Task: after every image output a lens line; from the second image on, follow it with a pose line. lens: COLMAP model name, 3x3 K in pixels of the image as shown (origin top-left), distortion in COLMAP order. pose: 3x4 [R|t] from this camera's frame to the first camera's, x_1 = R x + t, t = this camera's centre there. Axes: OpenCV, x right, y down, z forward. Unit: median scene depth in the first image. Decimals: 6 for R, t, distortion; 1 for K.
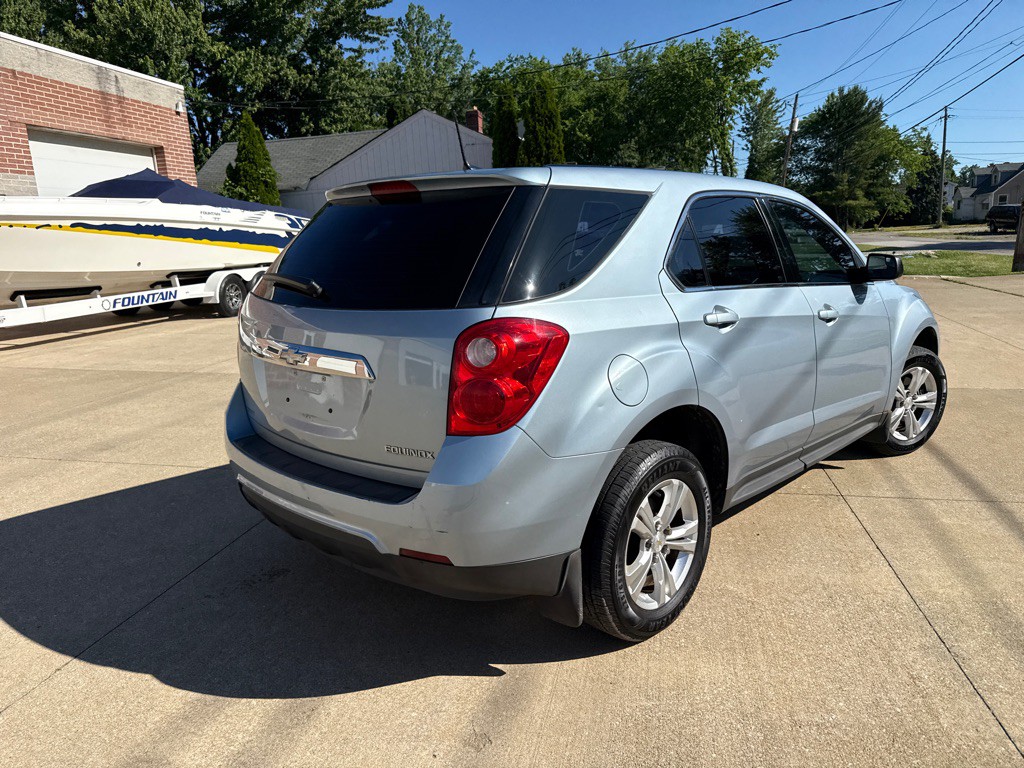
lens RADIAL K [[715.2, 0, 510.5], [0, 715.2, 406.5], [0, 0, 1]] dist [-0.005536, -0.007554]
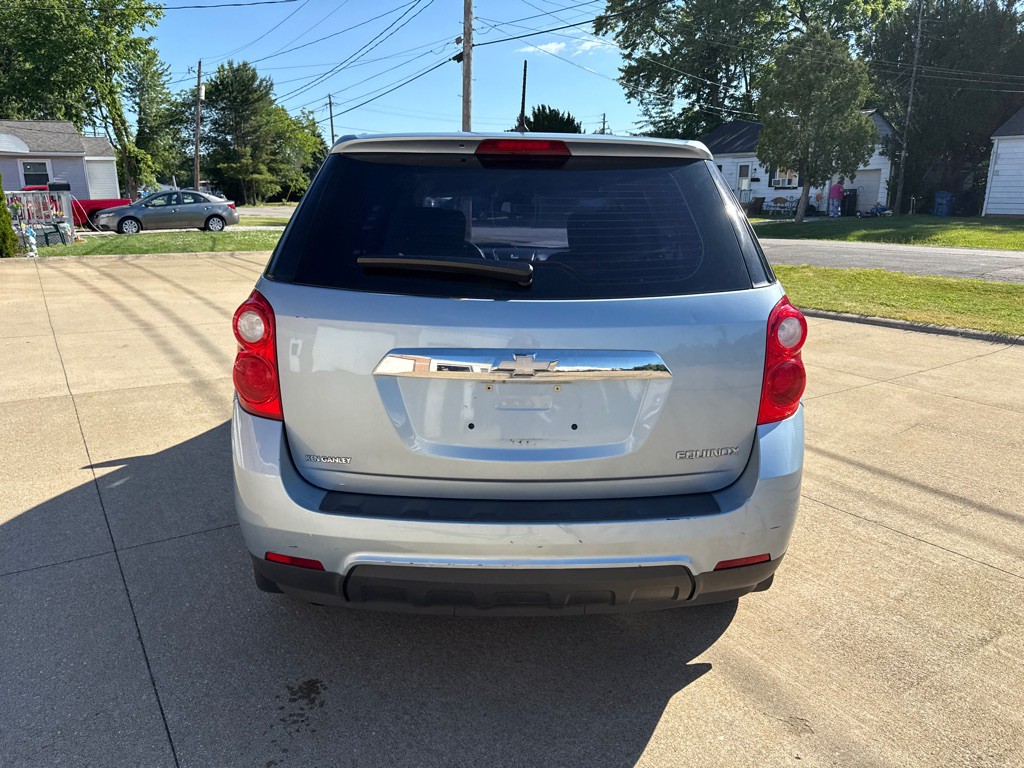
lens RADIAL K [[725.9, 0, 512.0], [0, 725.9, 384.0], [0, 0, 1]] dist [-0.002036, -0.007864]
pose [[0.707765, -0.134682, 0.693491, -0.058479], [0.132101, 0.989575, 0.057364, -0.006668], [-0.693987, 0.051010, 0.718178, 0.032207]]
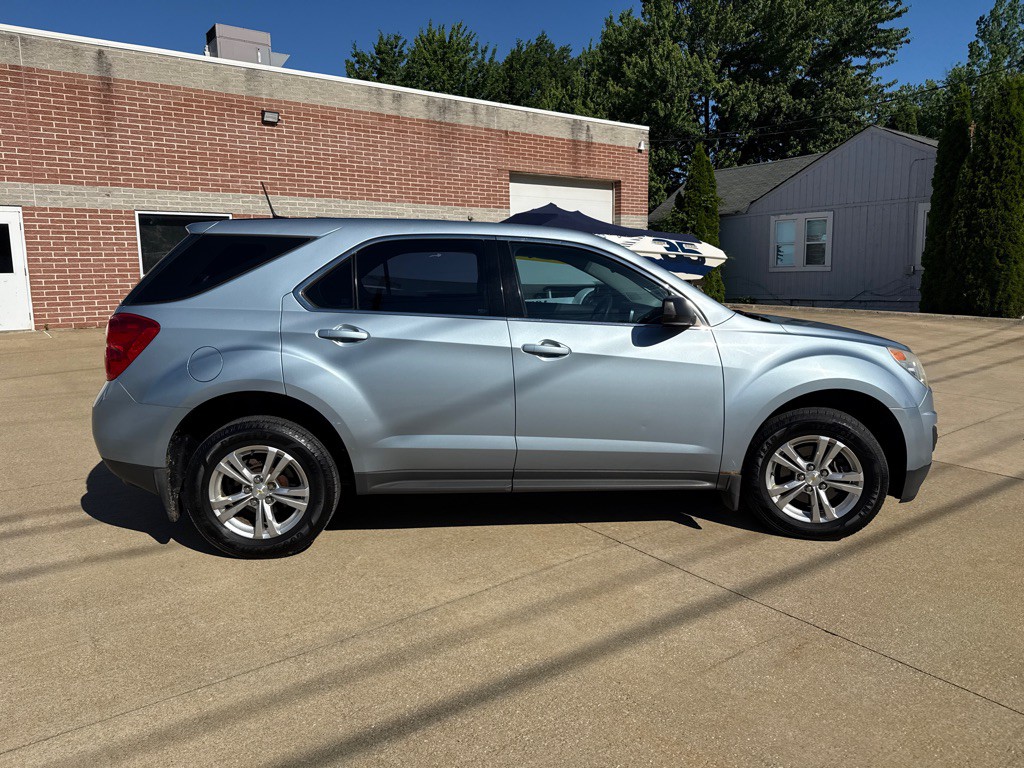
lens RADIAL K [[695.0, 0, 513.3], [0, 695.0, 387.6], [0, 0, 1]] dist [0.065952, -0.100441]
pose [[0.752981, 0.139614, -0.643061, 0.105908], [-0.169842, 0.985356, 0.015056, -0.008081], [0.635746, 0.097882, 0.765667, 0.019172]]
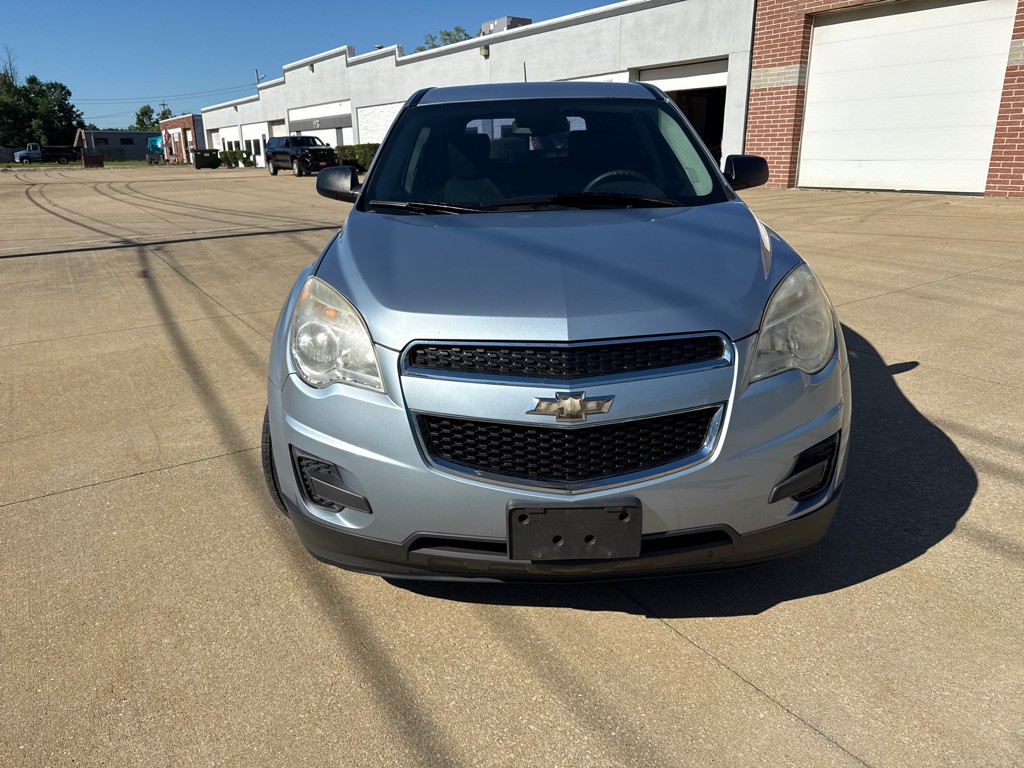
lens RADIAL K [[732.4, 0, 540.1], [0, 732.4, 388.4], [0, 0, 1]] dist [-0.025814, -0.002172]
pose [[-0.691940, 0.266823, -0.670839, 0.108954], [-0.121179, 0.873091, 0.472259, -0.044137], [0.711713, 0.408067, -0.571793, 0.191397]]
